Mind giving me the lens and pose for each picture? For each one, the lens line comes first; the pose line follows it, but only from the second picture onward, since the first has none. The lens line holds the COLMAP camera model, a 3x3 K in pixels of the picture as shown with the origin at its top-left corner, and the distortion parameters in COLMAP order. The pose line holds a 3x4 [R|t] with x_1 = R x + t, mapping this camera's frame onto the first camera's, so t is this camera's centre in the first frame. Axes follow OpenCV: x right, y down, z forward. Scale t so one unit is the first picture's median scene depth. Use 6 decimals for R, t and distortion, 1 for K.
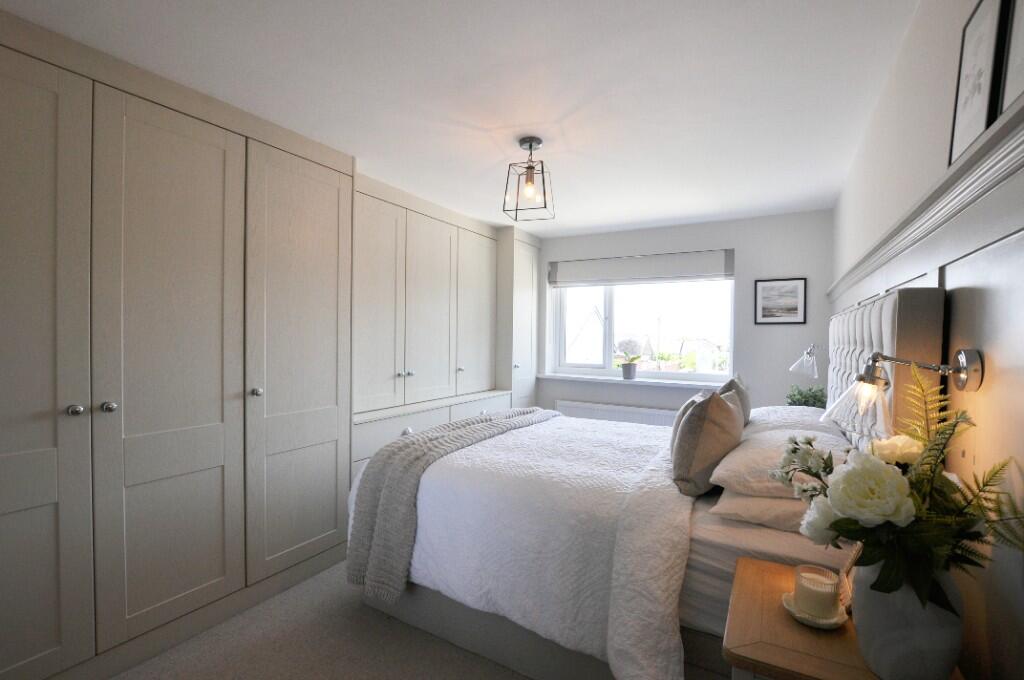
lens RADIAL K [[450.7, 0, 508.5], [0, 450.7, 342.8], [0, 0, 1]] dist [-0.016269, 0.000066]
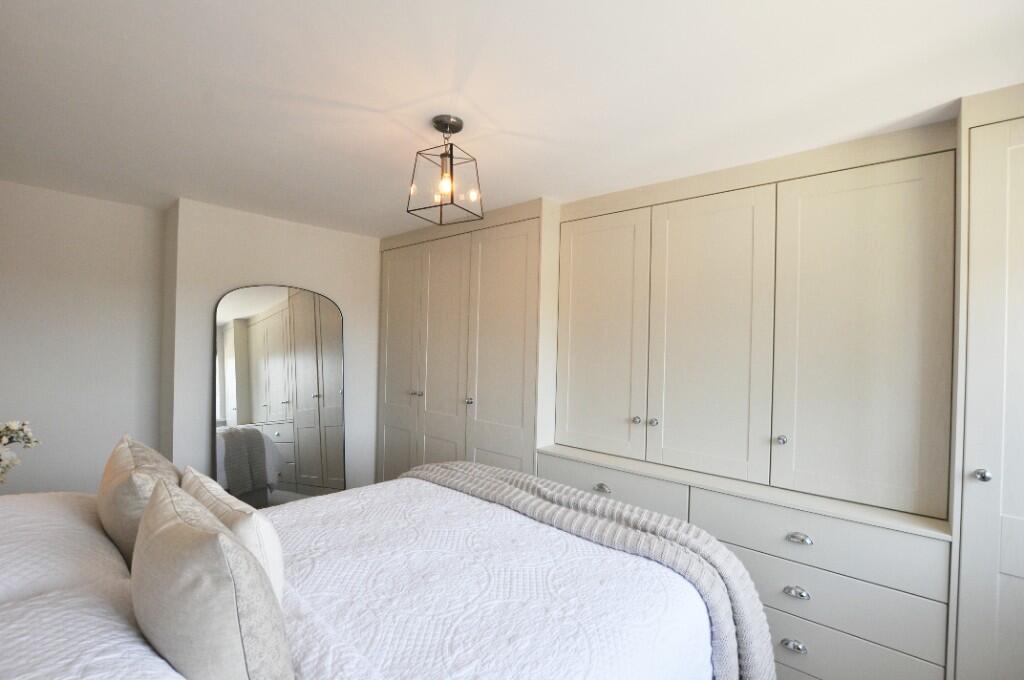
lens RADIAL K [[450.7, 0, 508.5], [0, 450.7, 342.8], [0, 0, 1]] dist [-0.016269, 0.000066]
pose [[-0.182335, -0.043220, -0.982286, 0.563005], [-0.062092, 0.997545, -0.032366, -0.022720], [0.981274, 0.055091, -0.184571, 0.911458]]
